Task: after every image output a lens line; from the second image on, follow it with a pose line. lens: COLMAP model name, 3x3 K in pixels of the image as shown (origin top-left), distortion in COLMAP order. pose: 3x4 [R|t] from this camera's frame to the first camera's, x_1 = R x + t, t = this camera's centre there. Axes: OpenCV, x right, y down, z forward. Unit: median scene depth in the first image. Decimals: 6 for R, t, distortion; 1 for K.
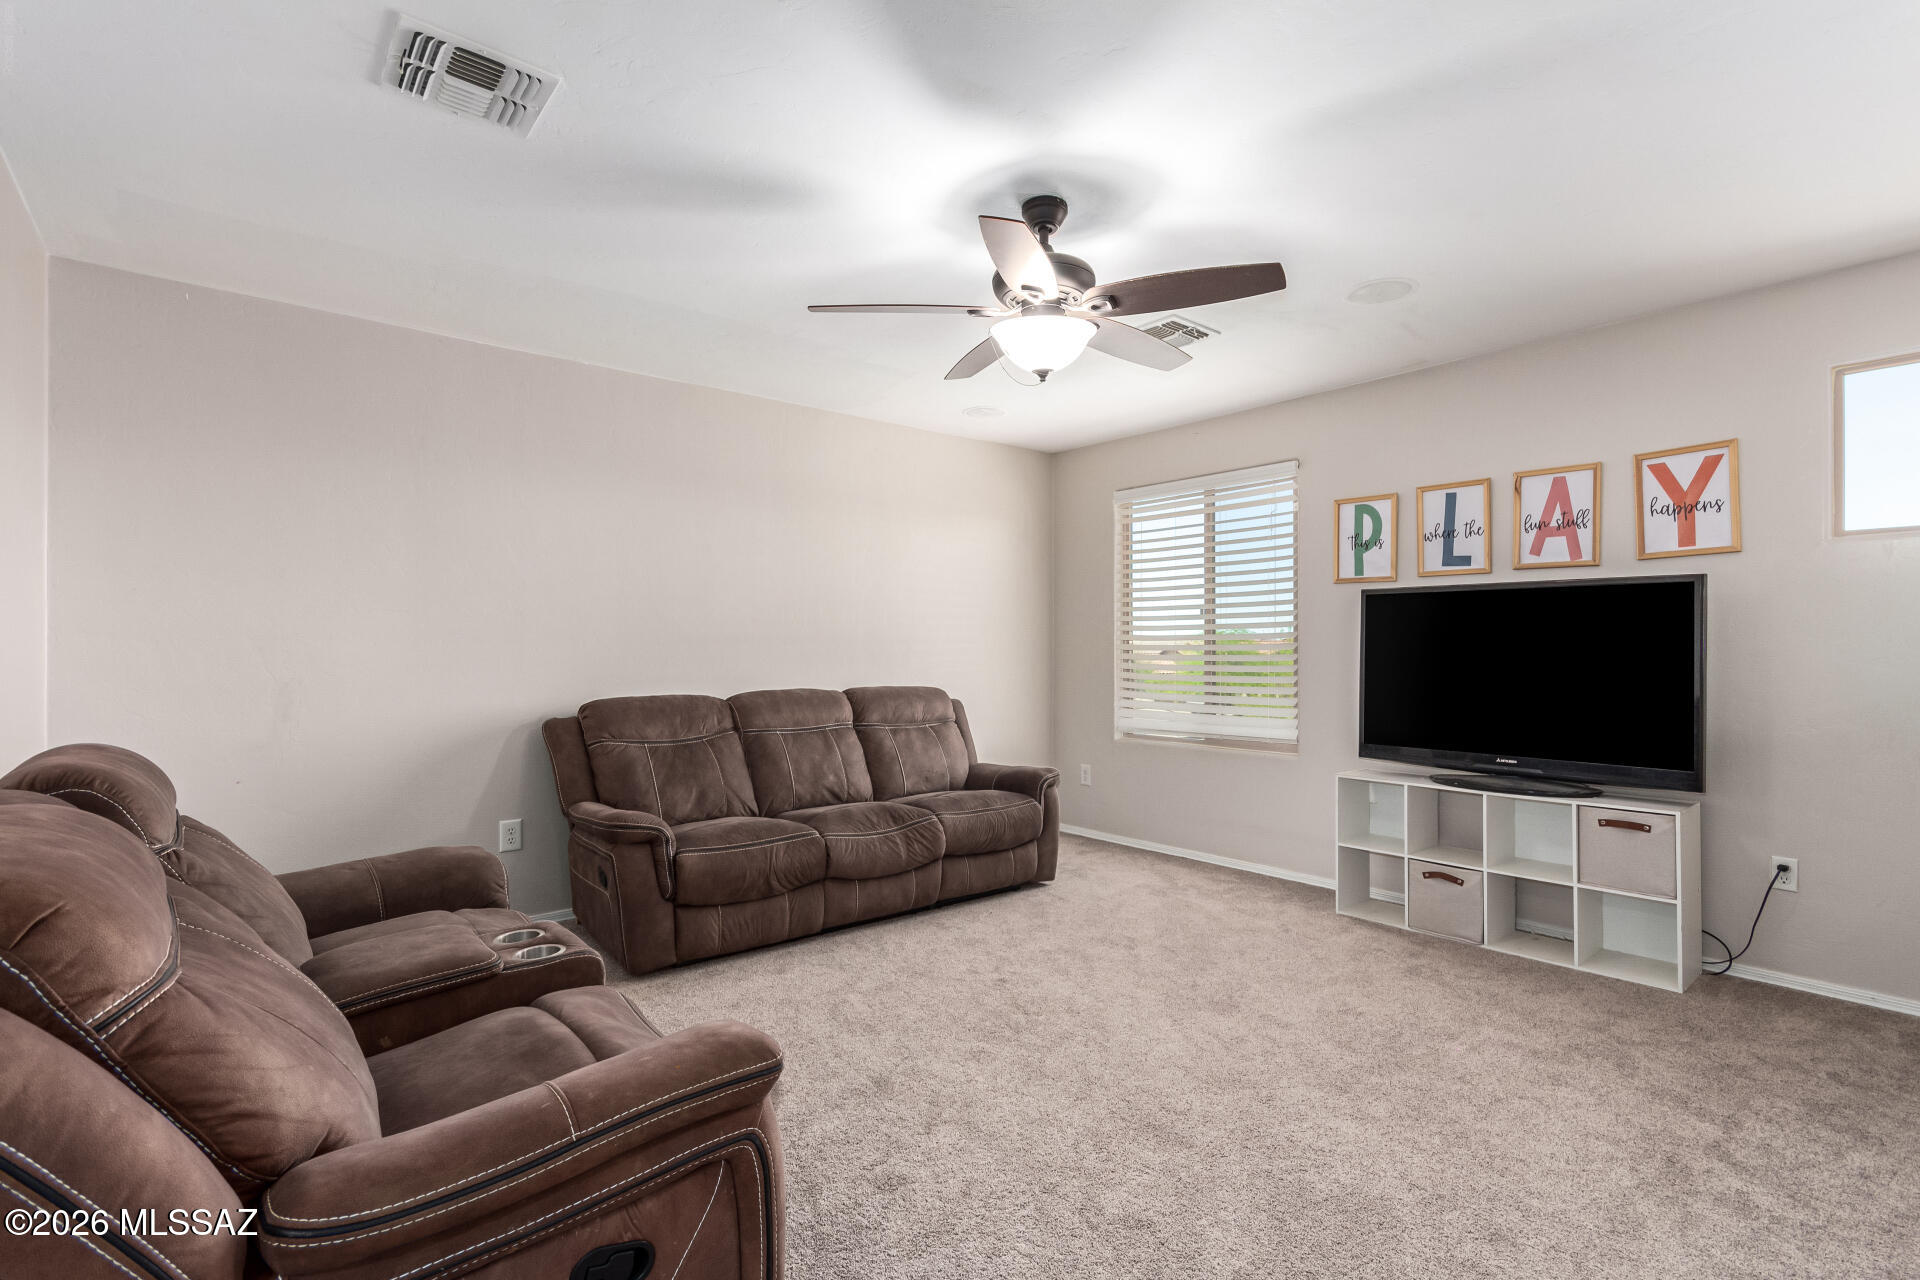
lens RADIAL K [[911.2, 0, 966.4], [0, 911.2, 651.4], [0, 0, 1]] dist [0.000341, -0.001470]
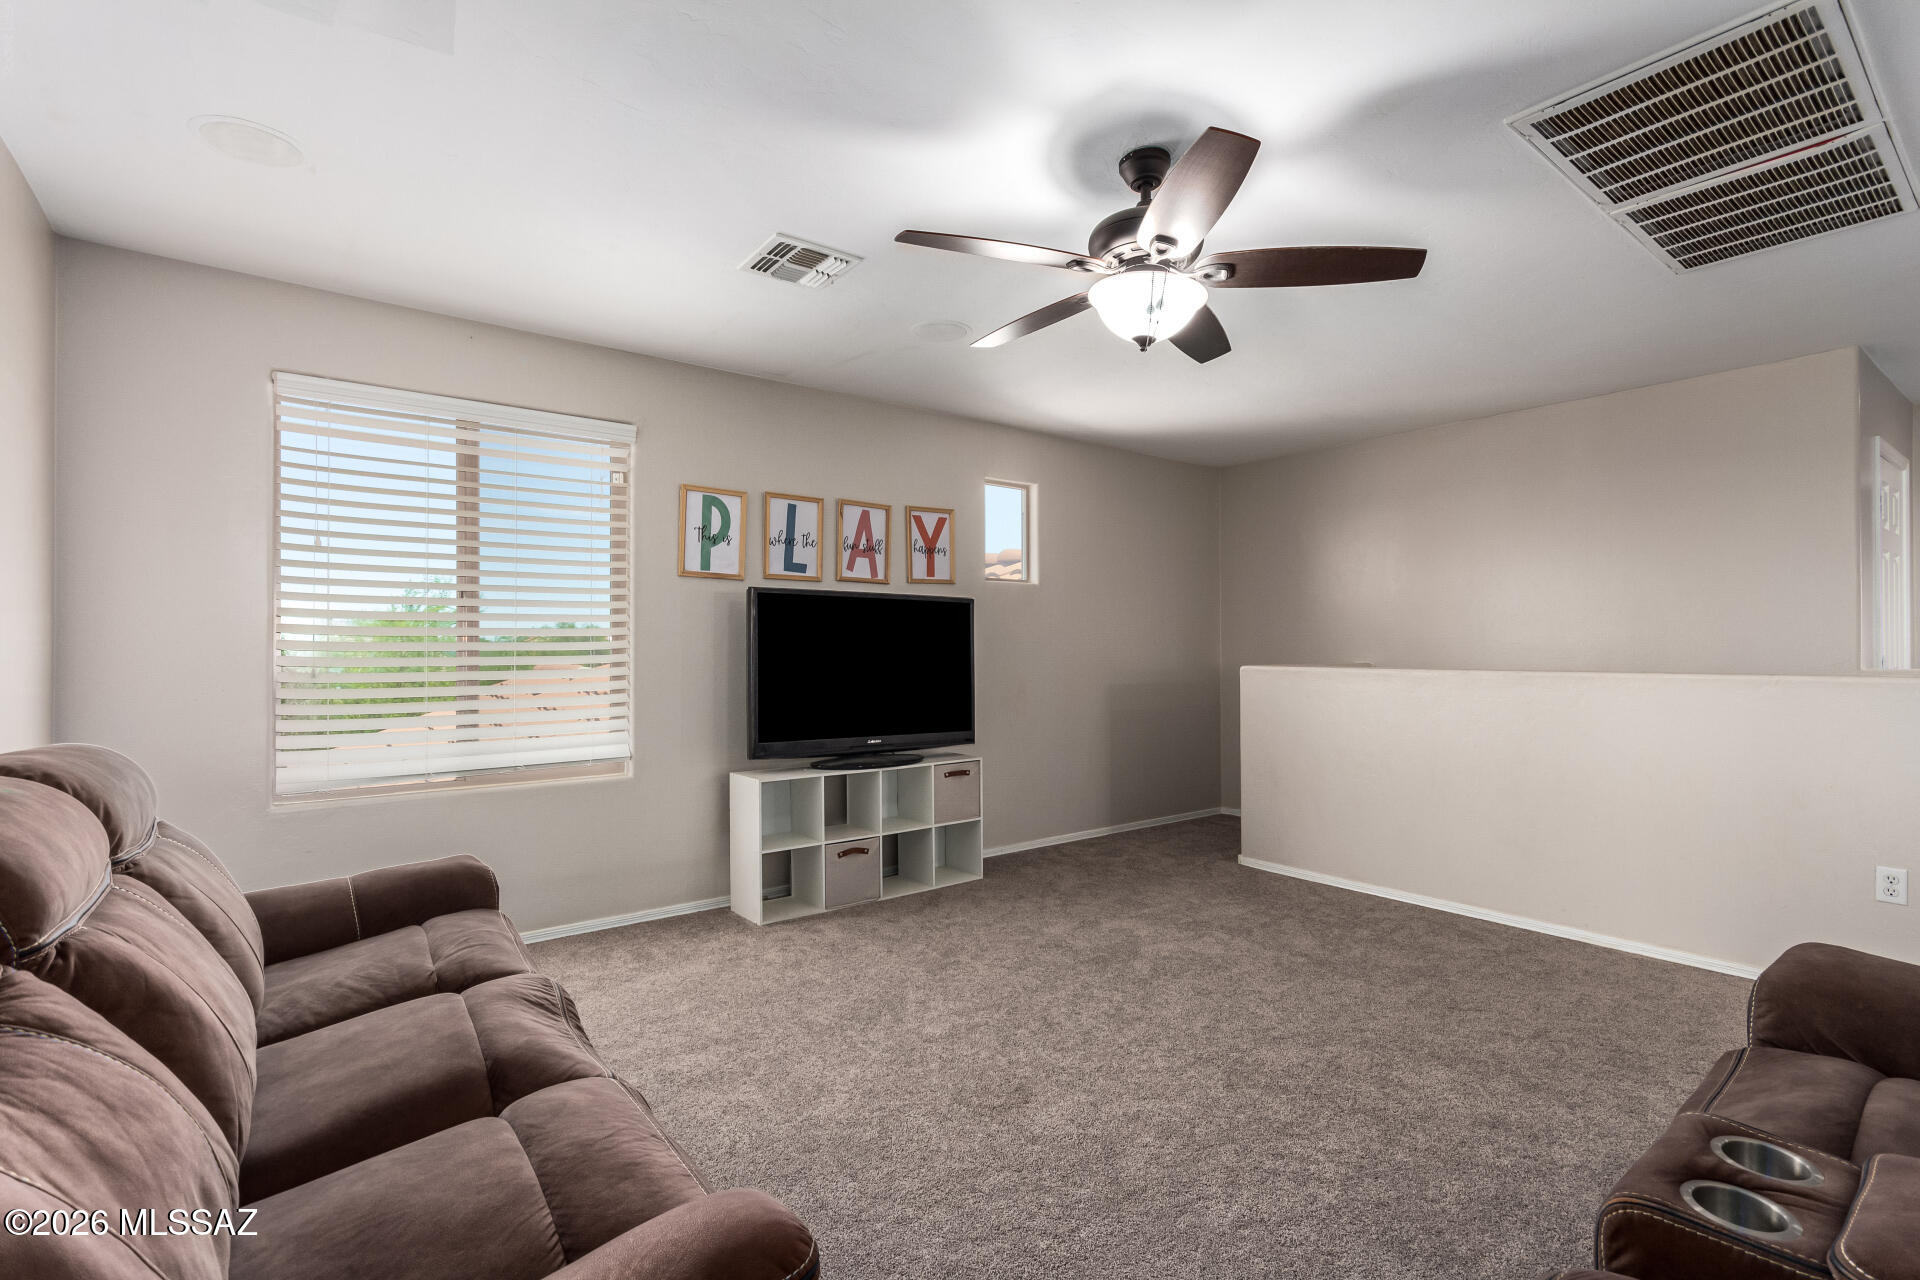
lens RADIAL K [[911.2, 0, 966.4], [0, 911.2, 651.4], [0, 0, 1]] dist [0.000341, -0.001470]
pose [[0.012838, -0.003322, 0.999912, -0.589307], [0.005087, 0.999982, 0.003257, -0.001480], [-0.999905, 0.005044, 0.012855, 0.837256]]
